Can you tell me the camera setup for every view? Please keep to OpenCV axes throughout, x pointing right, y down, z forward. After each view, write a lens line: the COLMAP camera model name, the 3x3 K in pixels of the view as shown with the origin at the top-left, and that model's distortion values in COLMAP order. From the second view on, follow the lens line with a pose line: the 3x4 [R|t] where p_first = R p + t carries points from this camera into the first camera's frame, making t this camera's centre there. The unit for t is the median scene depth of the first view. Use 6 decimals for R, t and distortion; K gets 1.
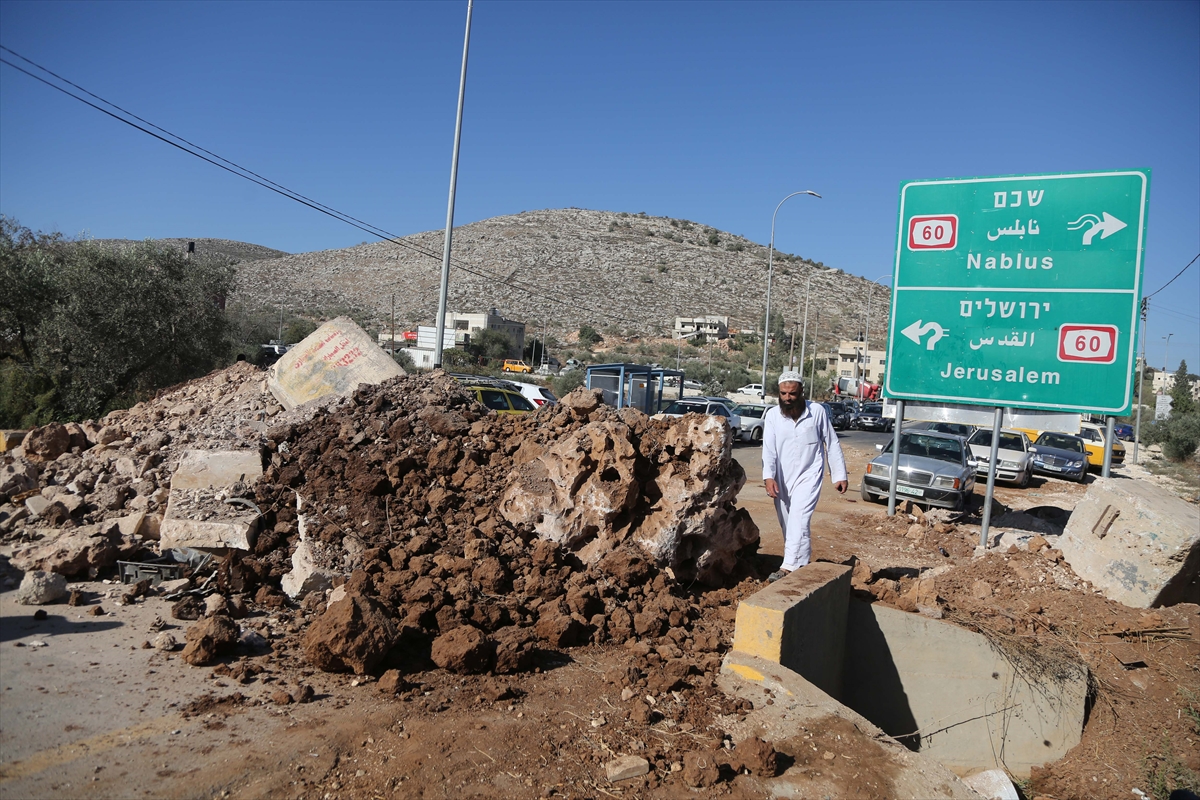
lens RADIAL K [[816.9, 0, 600.0], [0, 816.9, 400.0], [0, 0, 1]] dist [-0.128224, 0.070631]
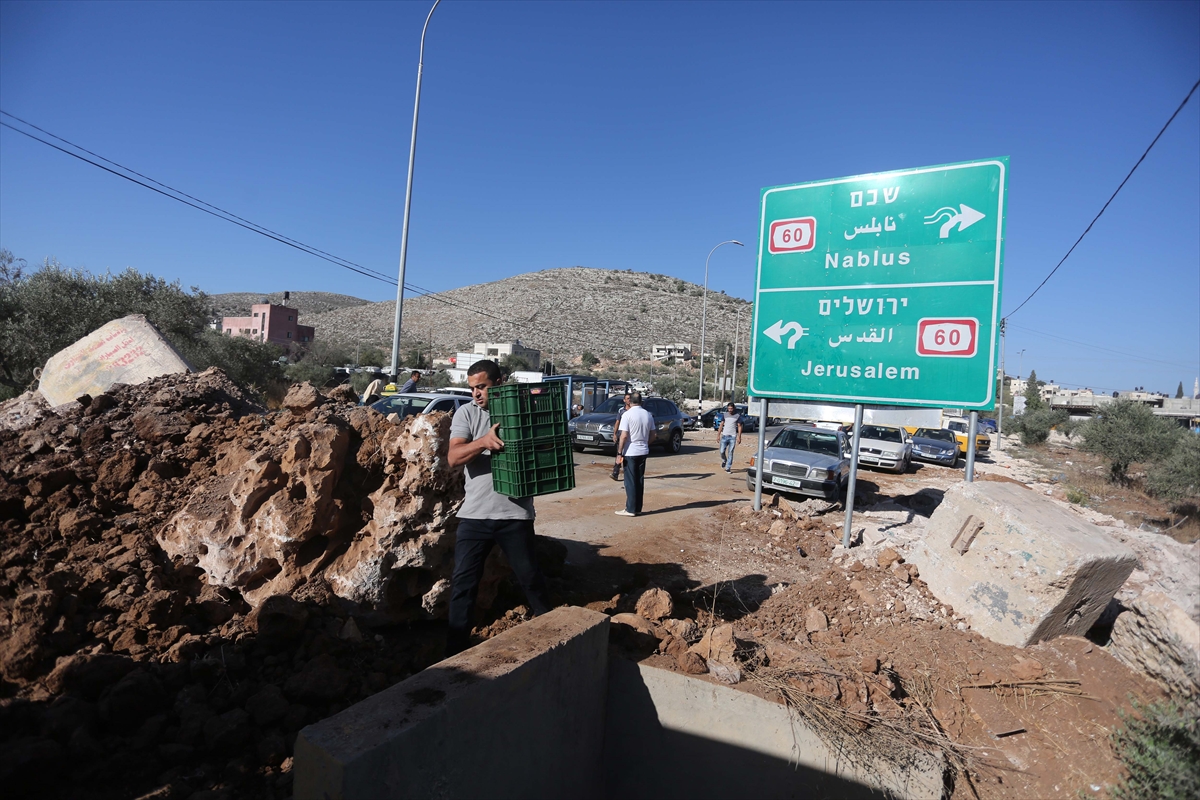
lens RADIAL K [[588.4, 0, 599.8], [0, 588.4, 392.4], [0, 0, 1]] dist [-0.073686, 0.034474]
pose [[0.999904, -0.012712, -0.005583, 0.182592], [0.012579, 0.999651, -0.023222, 0.008128], [0.005876, 0.023150, 0.999715, 0.268898]]
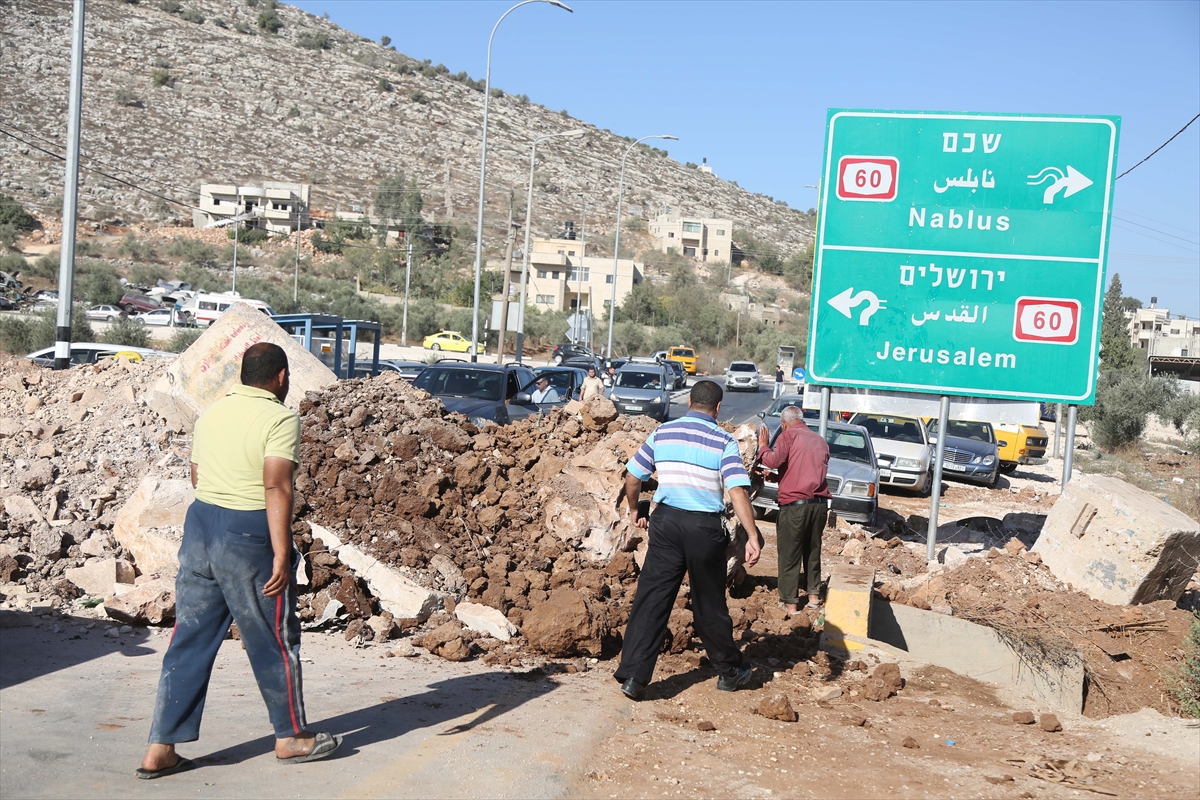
lens RADIAL K [[1636.4, 0, 622.0], [0, 1636.4, 399.2], [0, 0, 1]] dist [0.145258, 0.025064]
pose [[0.937085, -0.019739, 0.348543, -0.425707], [0.008888, 0.999426, 0.032704, -0.047189], [-0.348989, -0.027549, 0.936722, -0.508171]]
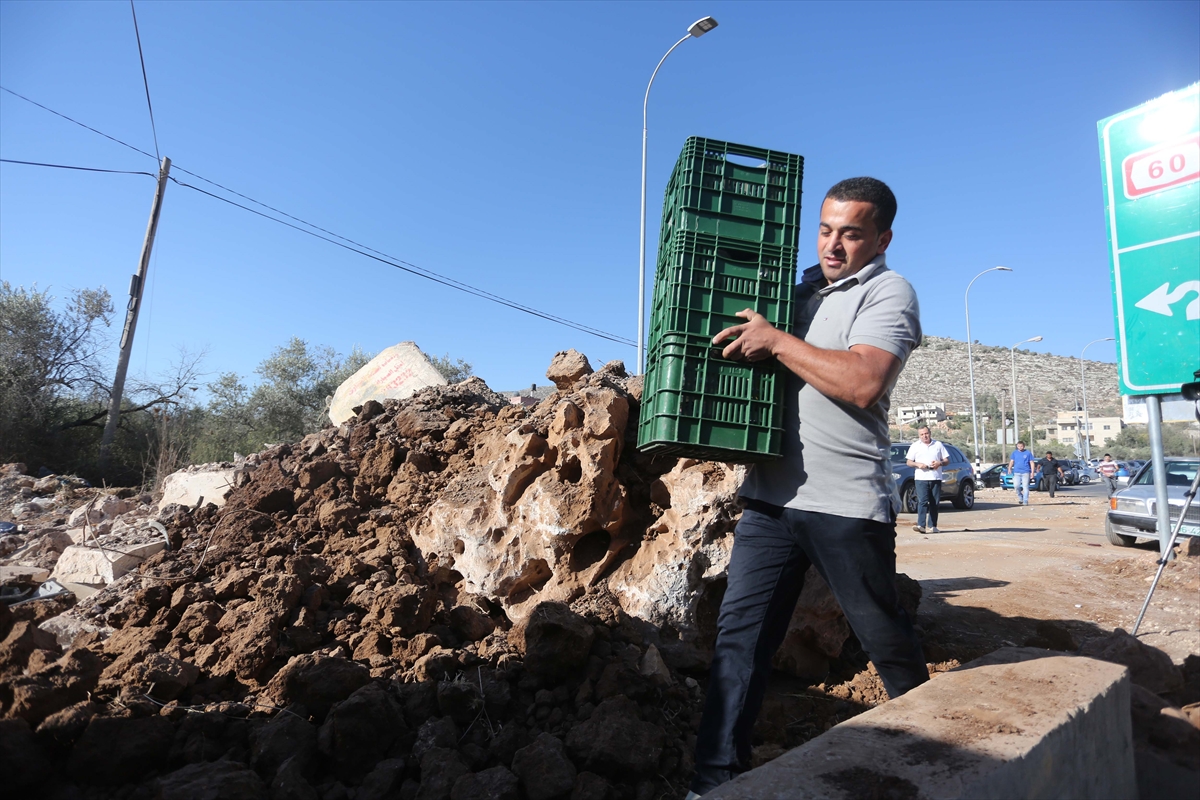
lens RADIAL K [[583.7, 0, 596.8], [0, 583.7, 395.5], [0, 0, 1]] dist [-0.068644, 0.028732]
pose [[0.919294, -0.103812, -0.379632, 0.114796], [0.044276, 0.985741, -0.162341, 0.064896], [0.391072, 0.132430, 0.910783, 0.374551]]
